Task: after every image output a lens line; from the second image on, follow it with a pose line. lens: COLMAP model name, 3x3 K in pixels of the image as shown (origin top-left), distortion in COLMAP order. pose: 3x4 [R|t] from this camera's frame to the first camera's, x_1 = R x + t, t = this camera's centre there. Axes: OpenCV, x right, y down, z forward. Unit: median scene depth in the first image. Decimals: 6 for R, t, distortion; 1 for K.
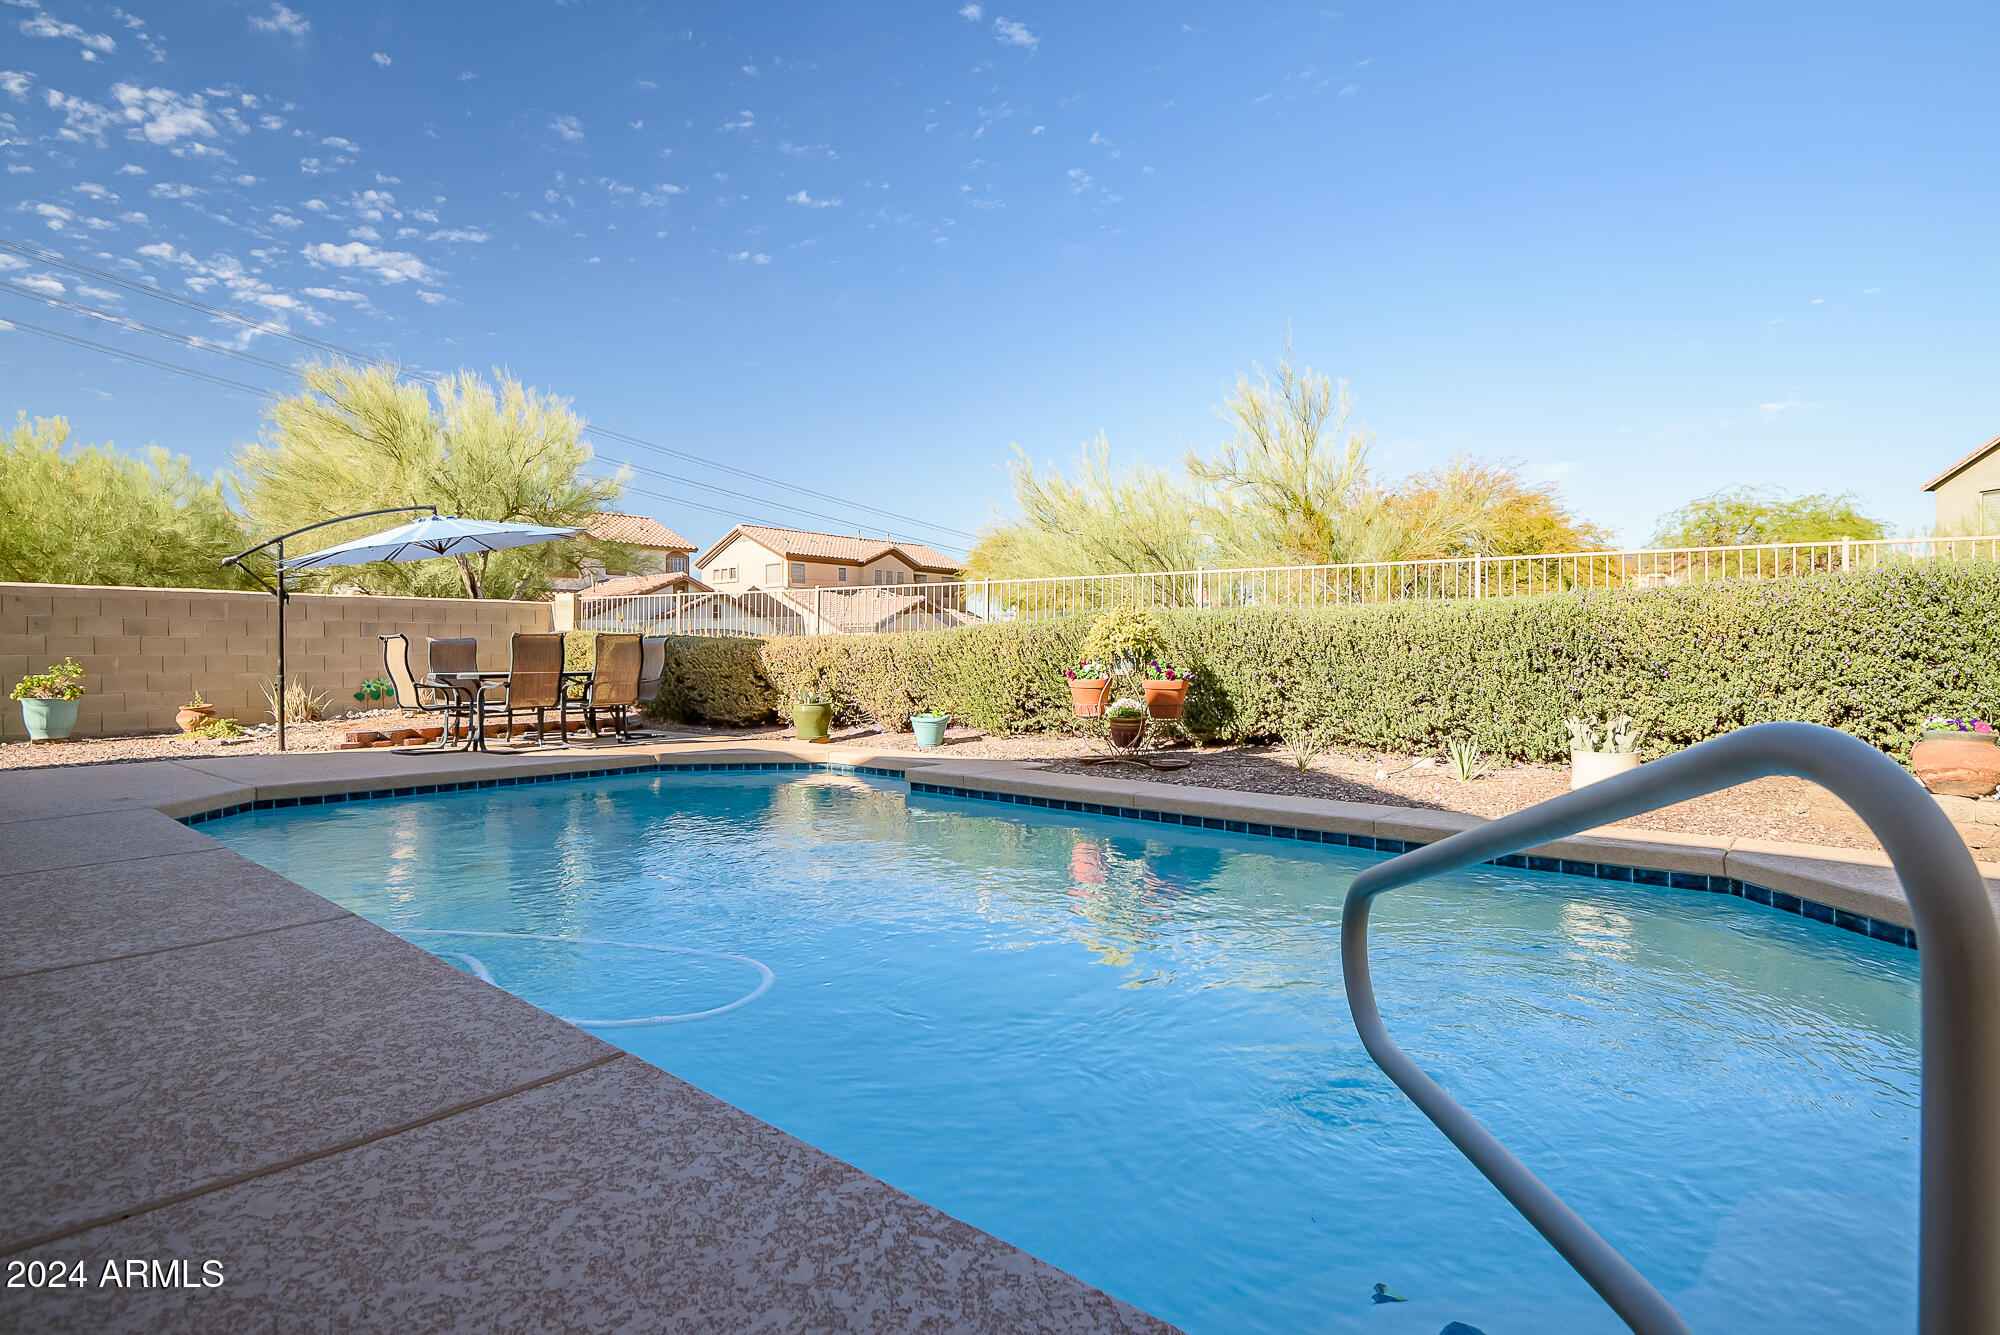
lens RADIAL K [[1002.2, 0, 1031.0], [0, 1002.2, 656.0], [0, 0, 1]] dist [-0.002597, -0.000758]
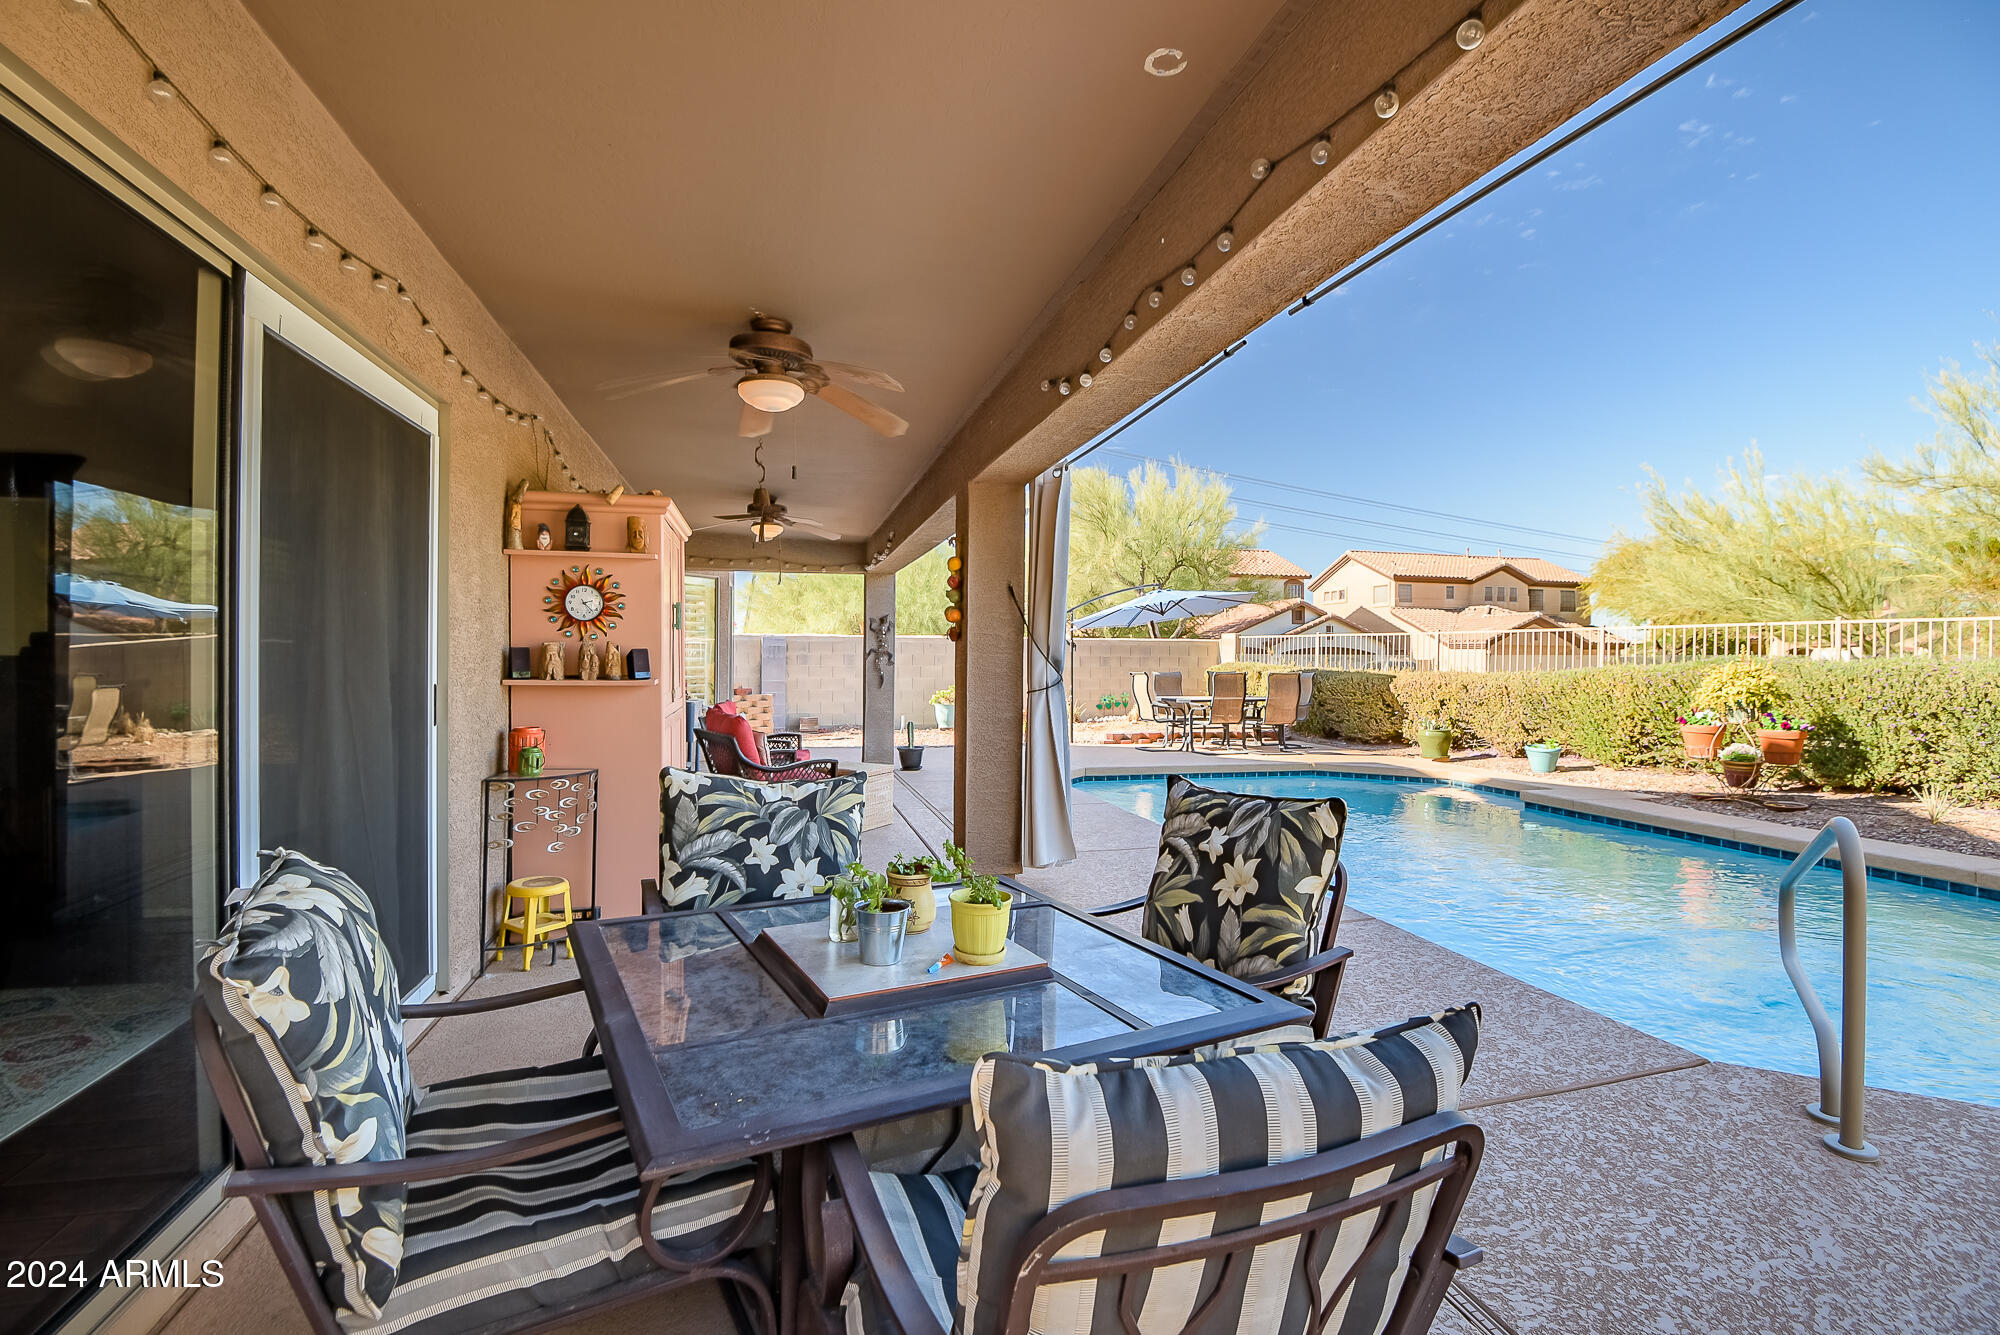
lens RADIAL K [[925.7, 0, 995.8], [0, 925.7, 655.4], [0, 0, 1]] dist [-0.004641, -0.021163]
pose [[0.802415, 0.002344, -0.596762, 0.028842], [-0.007237, 0.999957, -0.005803, -0.035688], [0.596722, 0.008975, 0.802398, -0.253667]]
